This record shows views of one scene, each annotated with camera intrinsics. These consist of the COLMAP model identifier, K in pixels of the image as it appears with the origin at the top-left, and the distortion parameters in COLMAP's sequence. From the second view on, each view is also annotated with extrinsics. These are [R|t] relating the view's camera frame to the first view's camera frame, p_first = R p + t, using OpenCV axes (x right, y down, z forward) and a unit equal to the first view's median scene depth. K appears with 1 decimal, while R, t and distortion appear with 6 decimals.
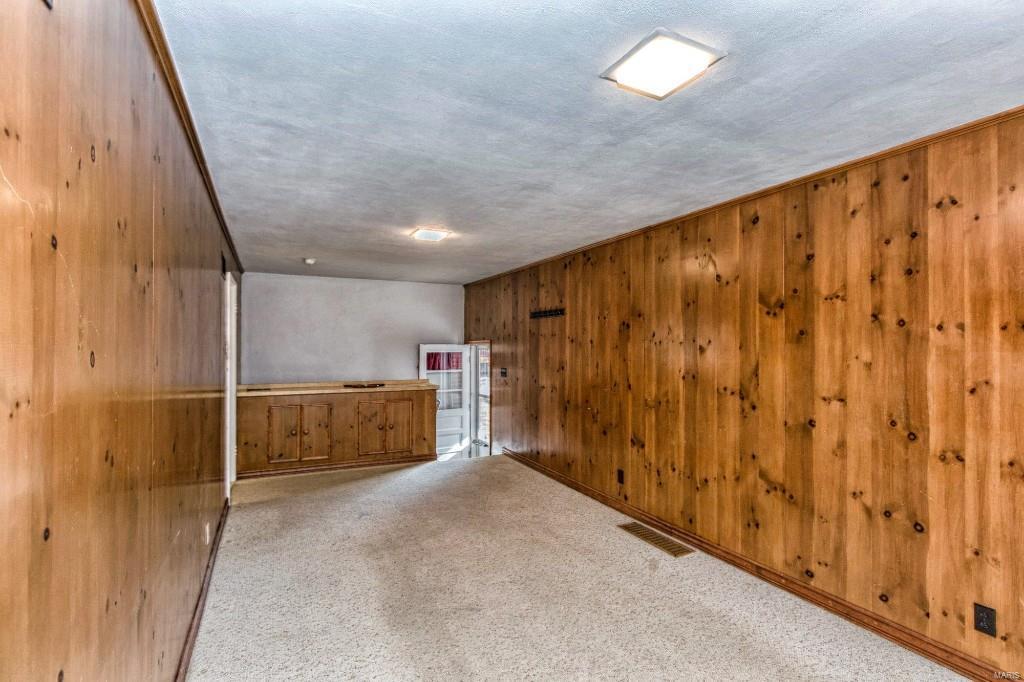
lens RADIAL K [[486.6, 0, 509.5], [0, 486.6, 345.4], [0, 0, 1]] dist [-0.003160, -0.000293]
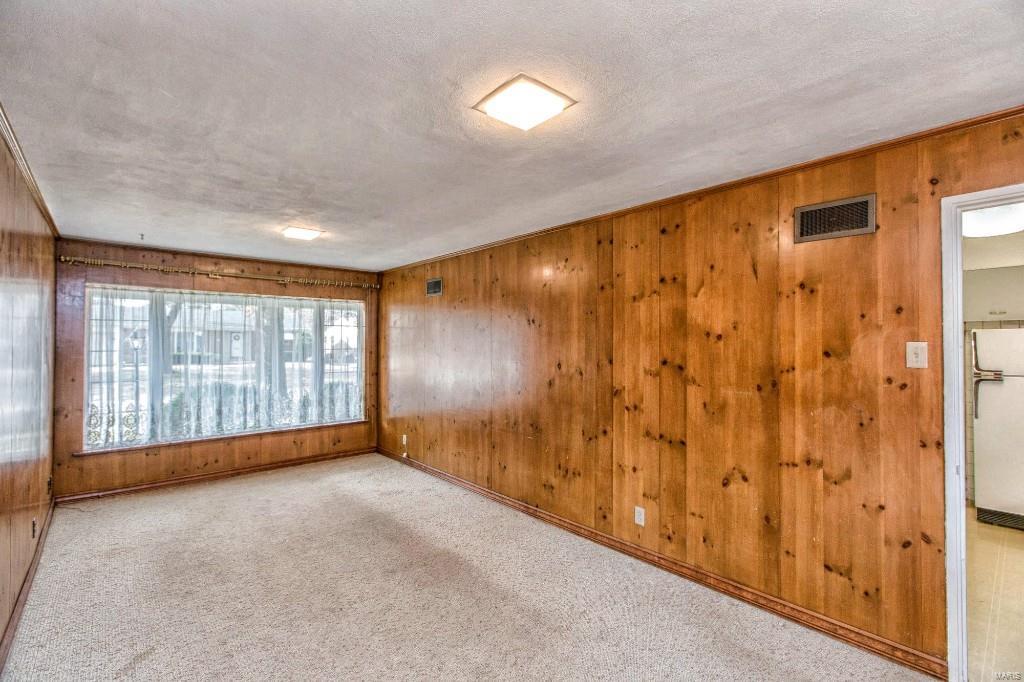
lens RADIAL K [[458.9, 0, 503.6], [0, 458.9, 341.6], [0, 0, 1]] dist [0.003780, -0.002677]
pose [[-0.968572, -0.004804, -0.248688, -0.039235], [-0.002369, 0.999946, -0.010091, -0.001362], [0.248723, -0.009185, -0.968531, 1.386143]]
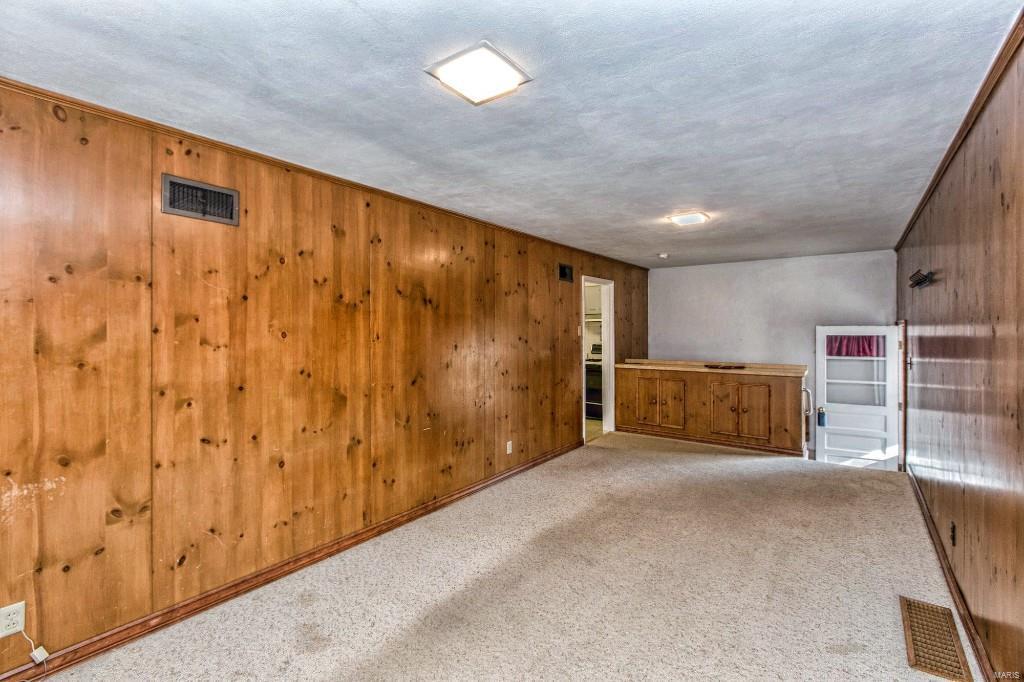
lens RADIAL K [[458.9, 0, 518.5], [0, 458.9, 331.5], [0, 0, 1]] dist [0.003780, -0.002677]
pose [[0.465128, -0.000050, -0.885243, 0.511216], [0.006891, 0.999970, 0.003565, 0.002491], [0.885217, -0.007758, 0.465114, 0.235737]]
